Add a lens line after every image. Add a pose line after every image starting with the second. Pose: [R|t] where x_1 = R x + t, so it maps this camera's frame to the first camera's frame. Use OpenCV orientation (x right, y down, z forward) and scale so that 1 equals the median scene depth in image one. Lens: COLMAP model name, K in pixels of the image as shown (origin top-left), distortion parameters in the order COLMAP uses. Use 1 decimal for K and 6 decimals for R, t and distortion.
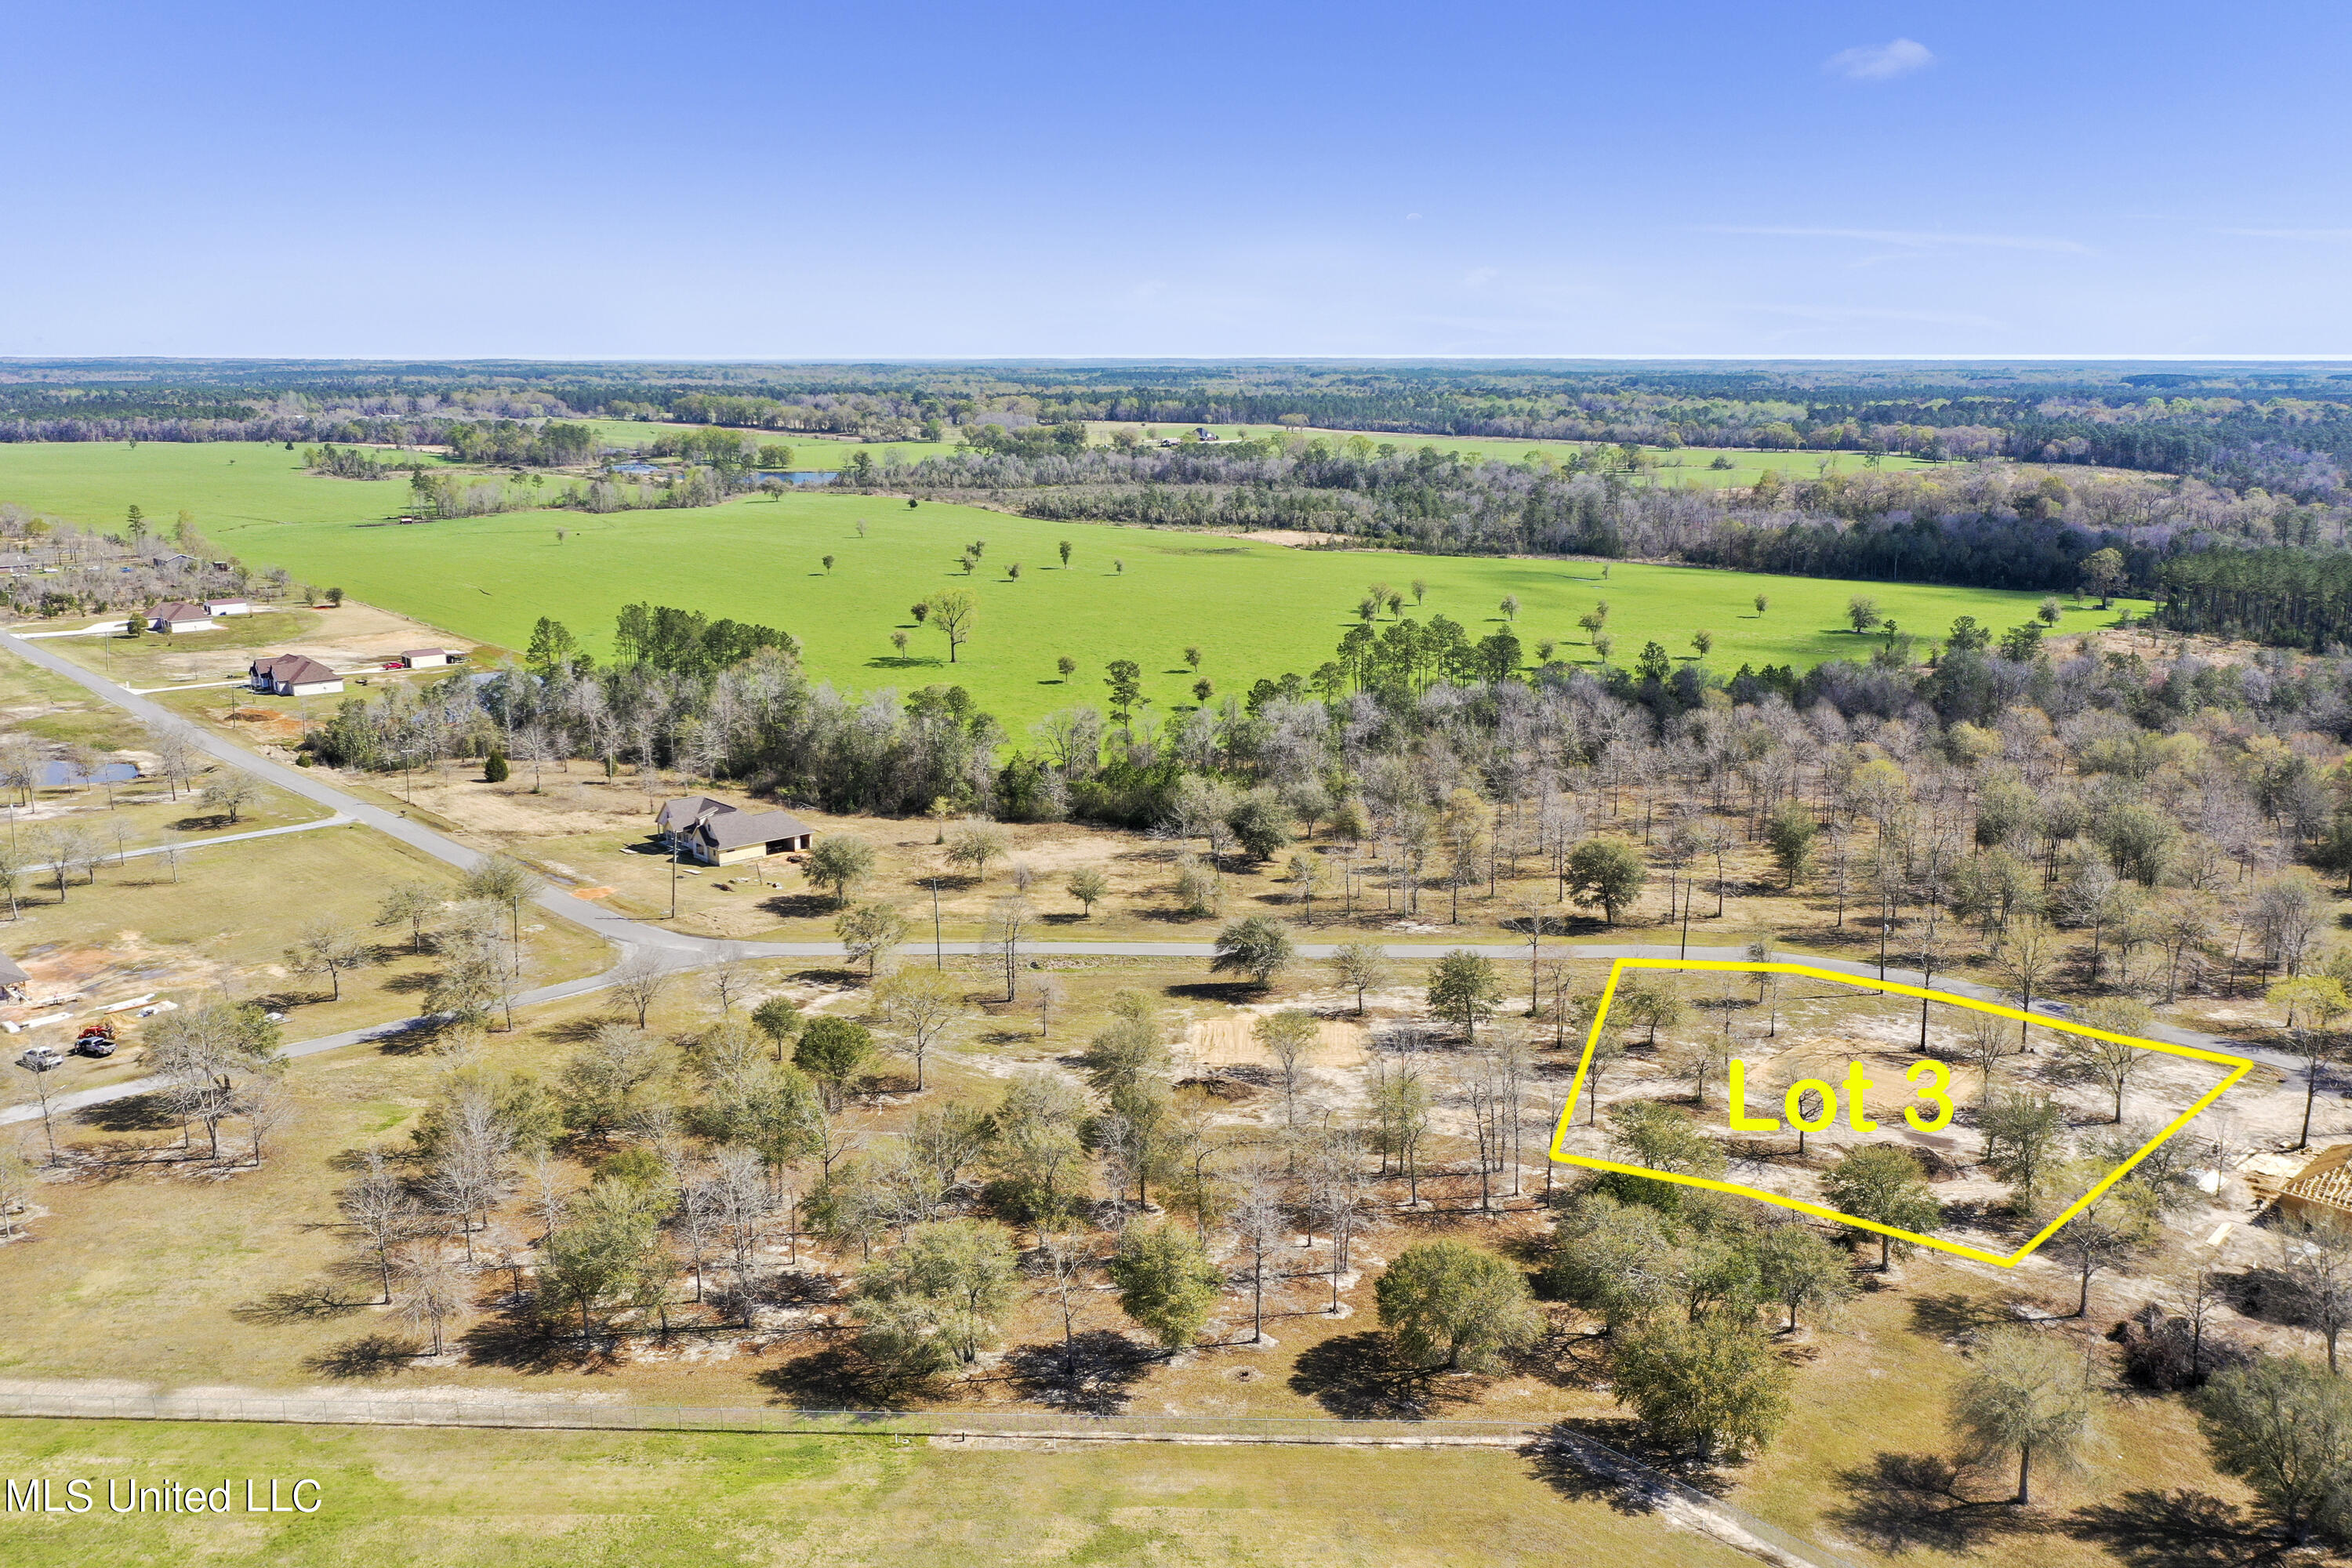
lens RADIAL K [[1893.7, 0, 1178.5], [0, 1893.7, 786.0], [0, 0, 1]] dist [0.001912, -0.001304]
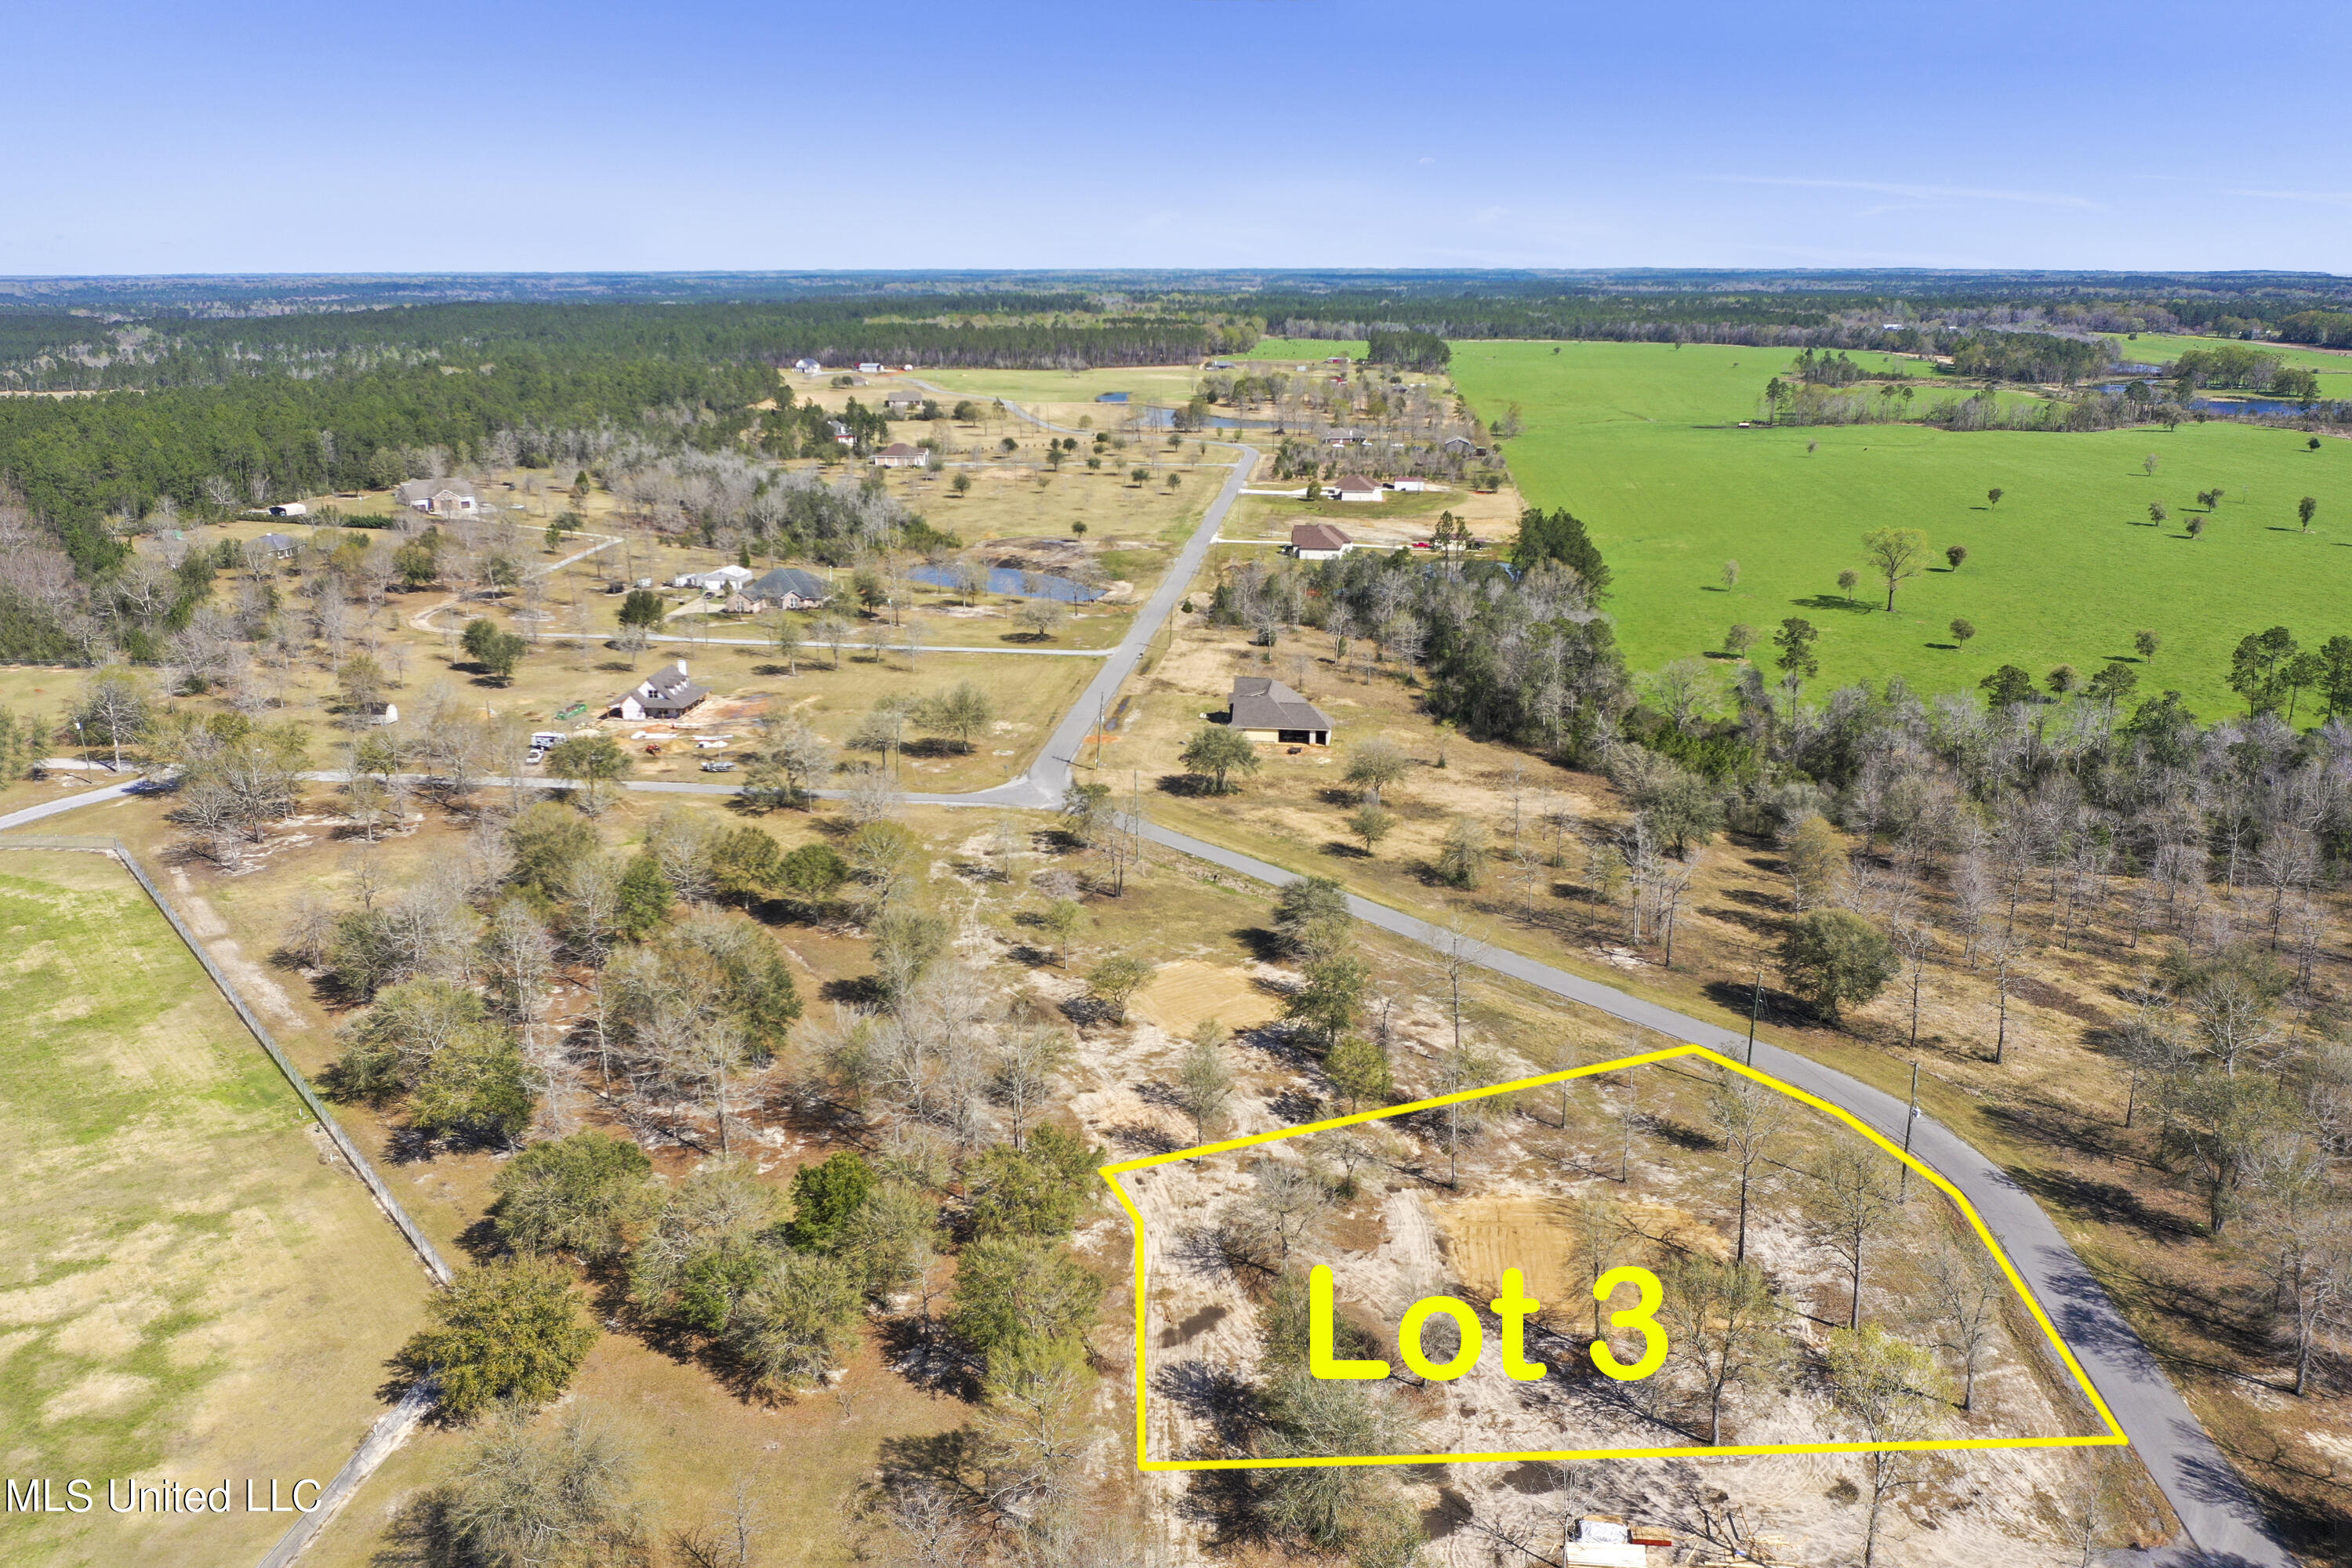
lens RADIAL K [[1844.1, 0, 1176.4], [0, 1844.1, 774.3], [0, 0, 1]] dist [0.001934, -0.001740]
pose [[0.645400, 0.202470, -0.736522, 0.438359], [-0.168951, 0.978187, 0.120855, -0.052184], [0.744926, 0.046436, 0.665530, 0.235168]]
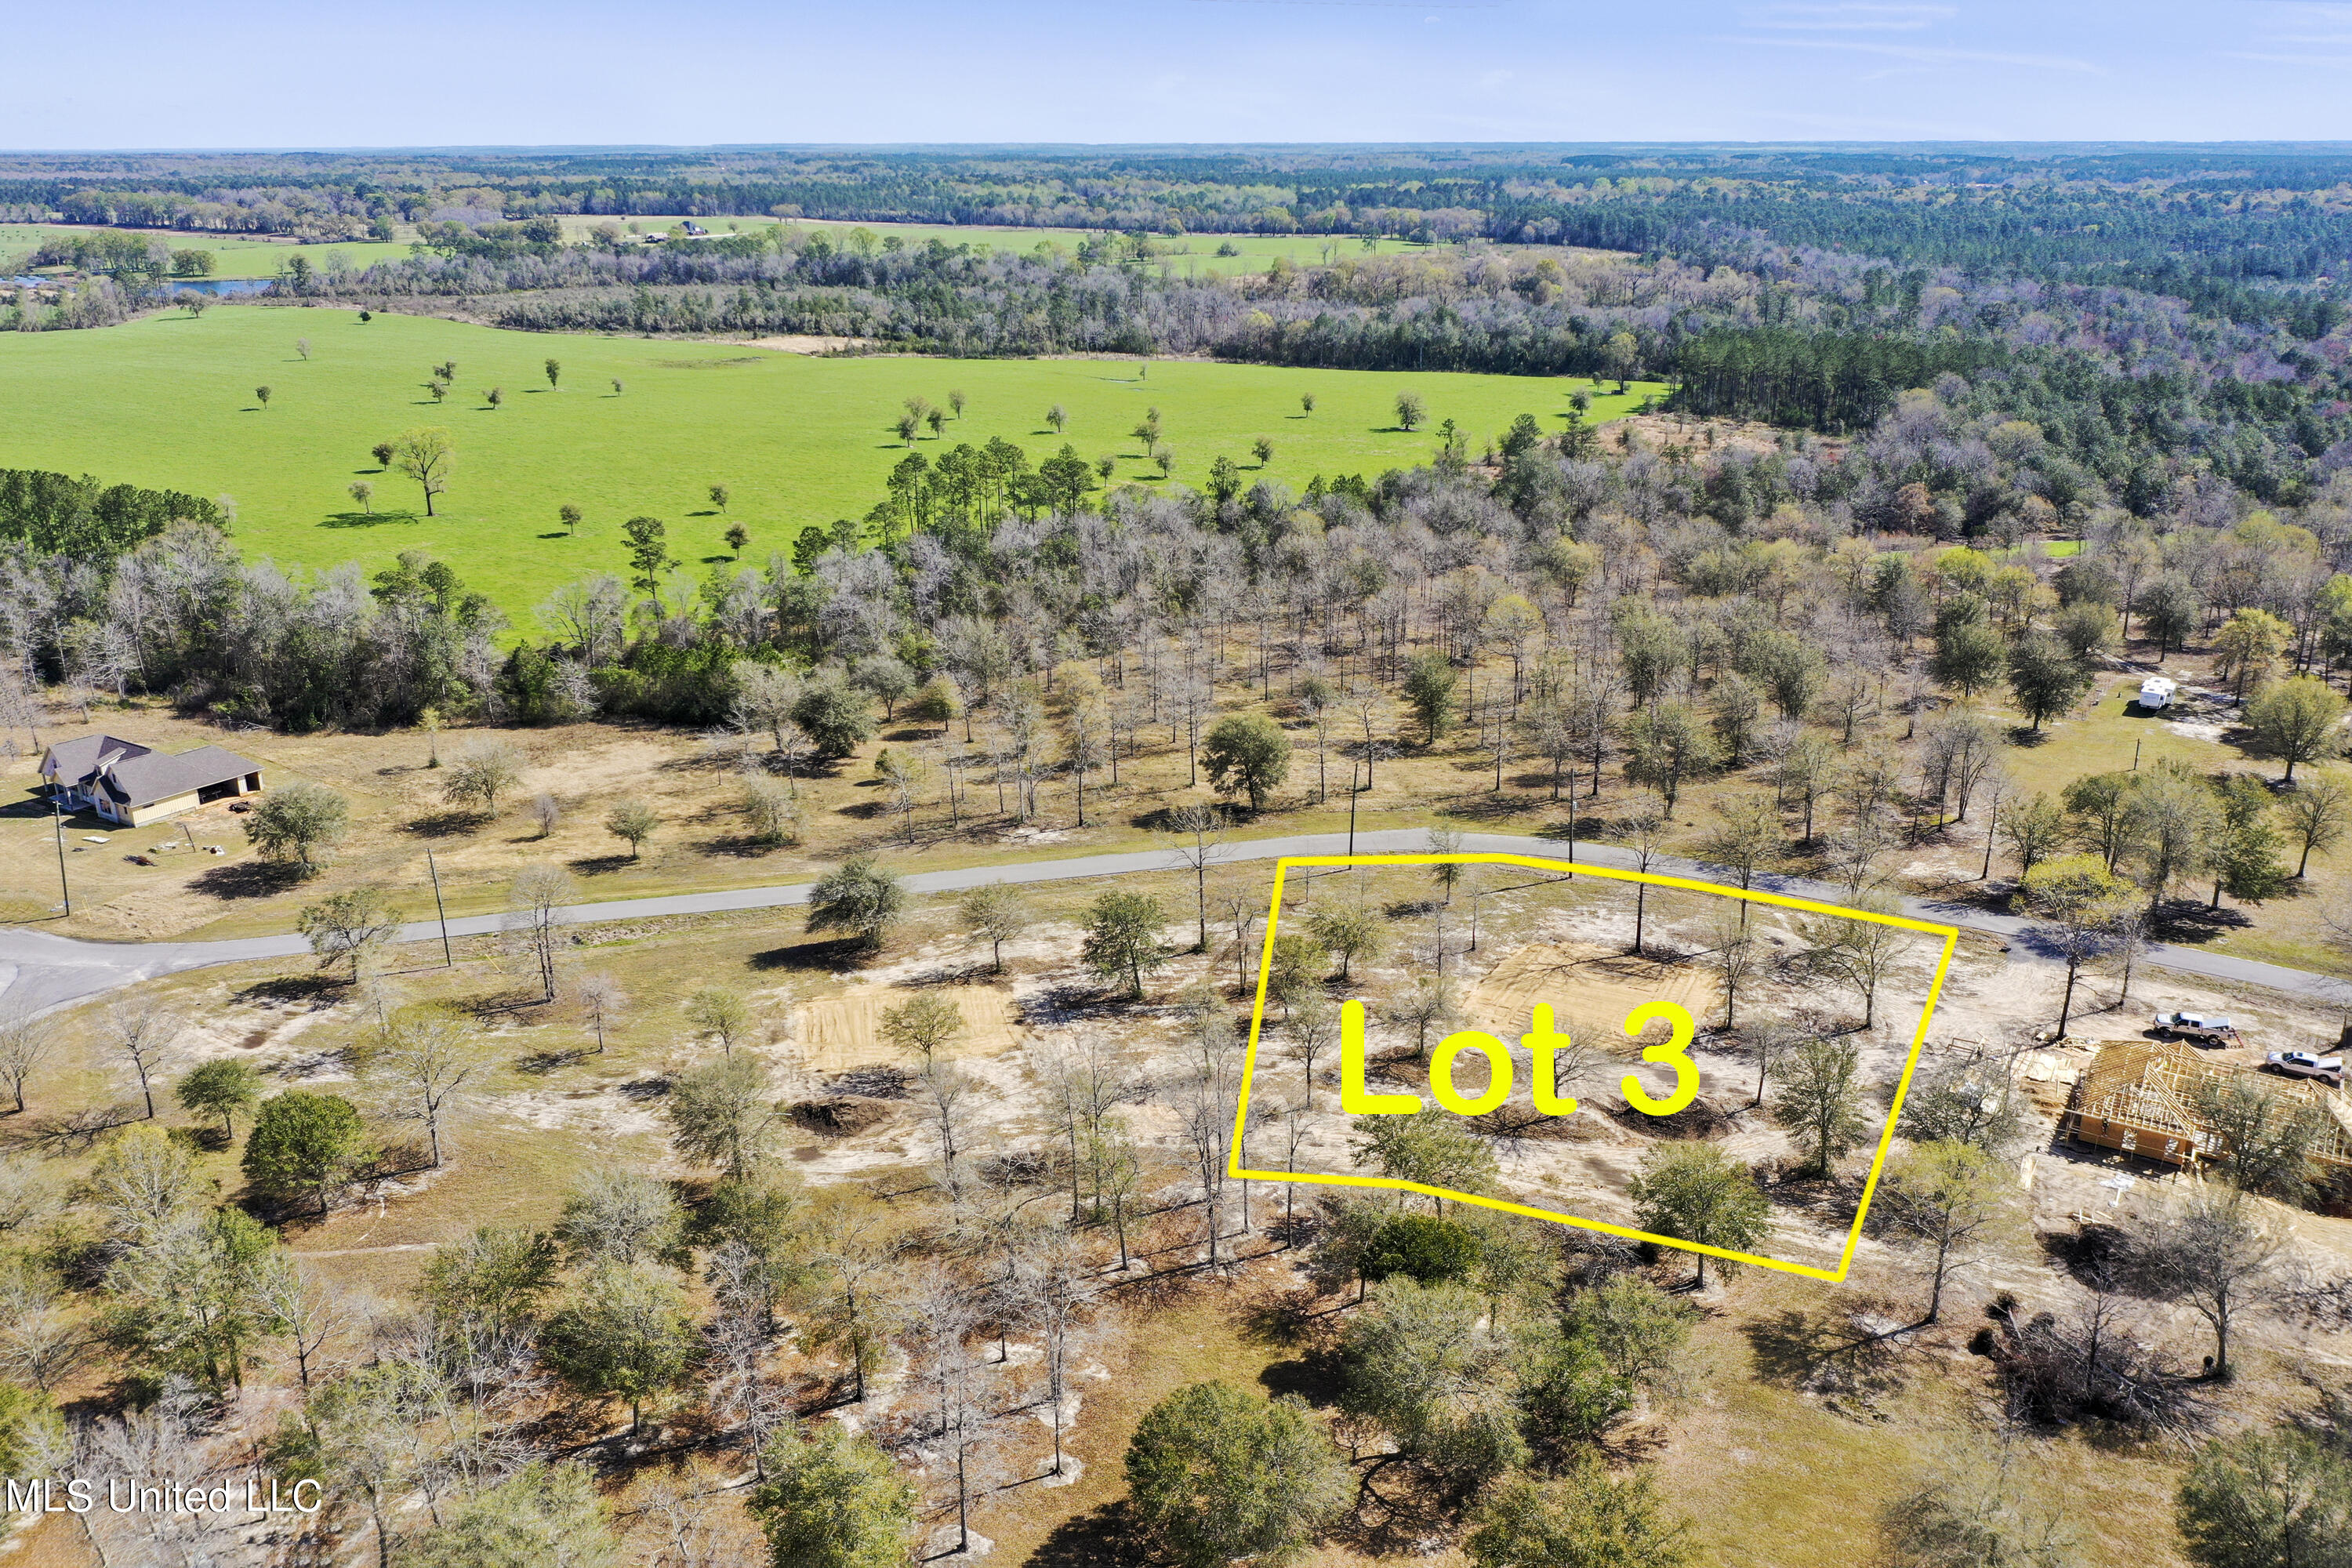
lens RADIAL K [[1844.1, 0, 1176.4], [0, 1844.1, 774.3], [0, 0, 1]] dist [0.001934, -0.001740]
pose [[0.965467, -0.089091, 0.244818, -0.011490], [0.062269, 0.991388, 0.115206, -0.033593], [-0.252973, -0.095983, 0.962700, 0.141410]]
